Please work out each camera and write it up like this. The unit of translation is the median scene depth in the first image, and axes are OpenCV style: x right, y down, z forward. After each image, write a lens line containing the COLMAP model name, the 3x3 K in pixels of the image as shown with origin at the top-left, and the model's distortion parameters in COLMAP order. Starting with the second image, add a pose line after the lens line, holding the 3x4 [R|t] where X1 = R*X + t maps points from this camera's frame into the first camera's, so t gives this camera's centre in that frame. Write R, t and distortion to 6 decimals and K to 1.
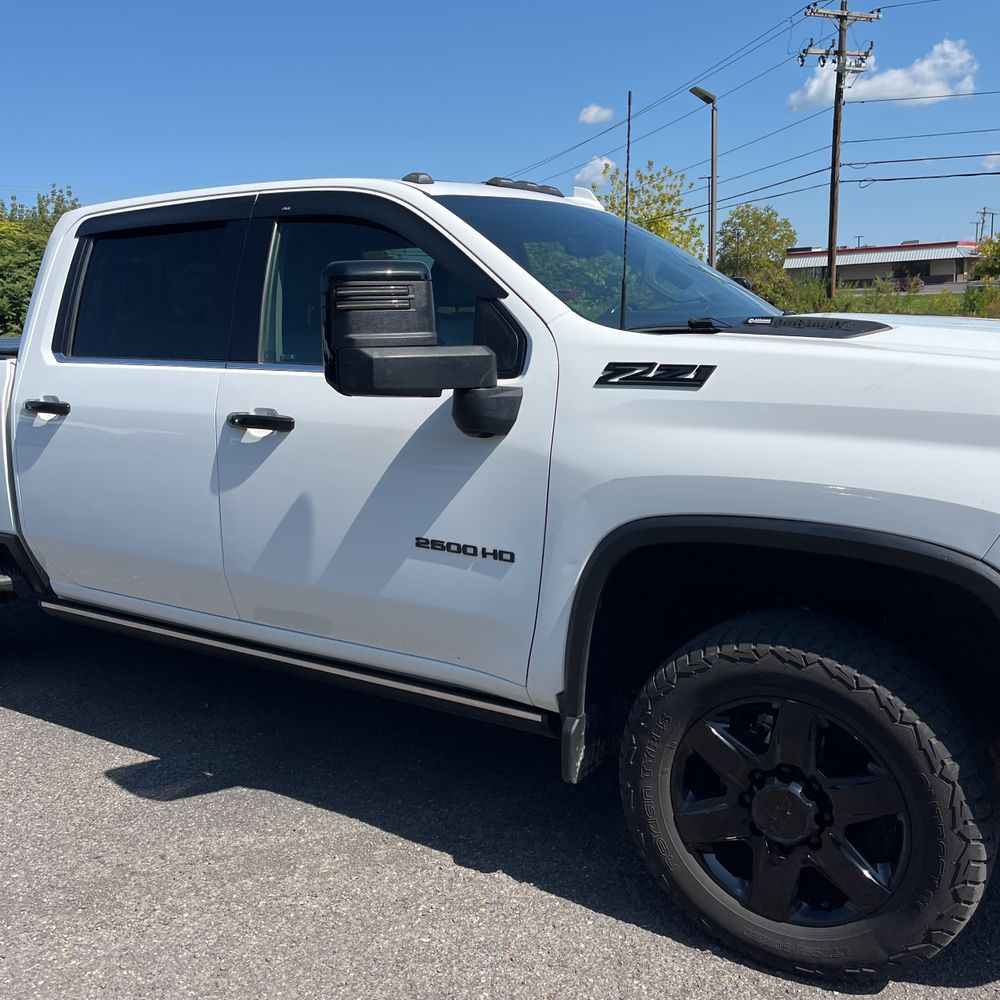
lens RADIAL K [[1007.3, 0, 497.2], [0, 1007.3, 486.2], [0, 0, 1]] dist [0.048511, -0.050618]
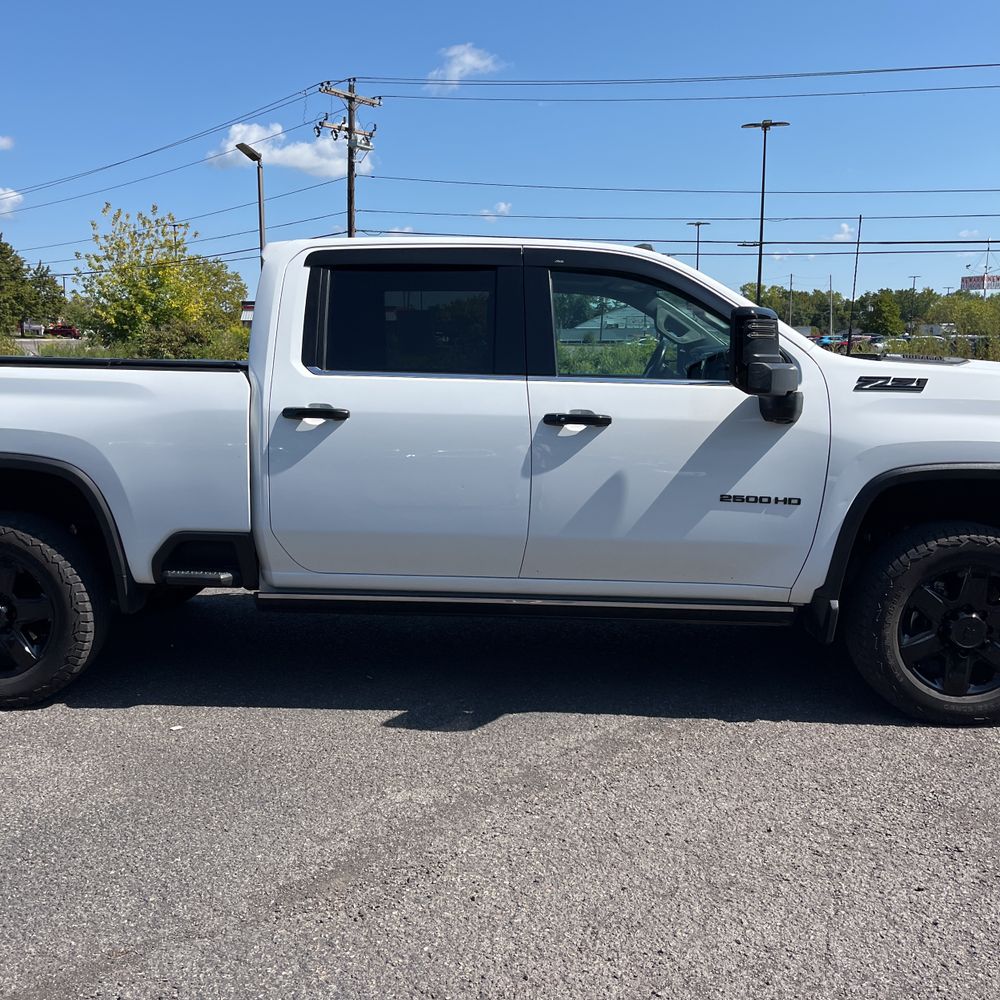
lens RADIAL K [[1010.8, 0, 496.8], [0, 1010.8, 498.8], [0, 0, 1]] dist [0.027476, -0.012406]
pose [[0.859394, -0.037170, 0.509961, -1.159836], [0.056090, 0.998188, -0.021768, 0.073255], [-0.508228, 0.047311, 0.859922, -0.103841]]
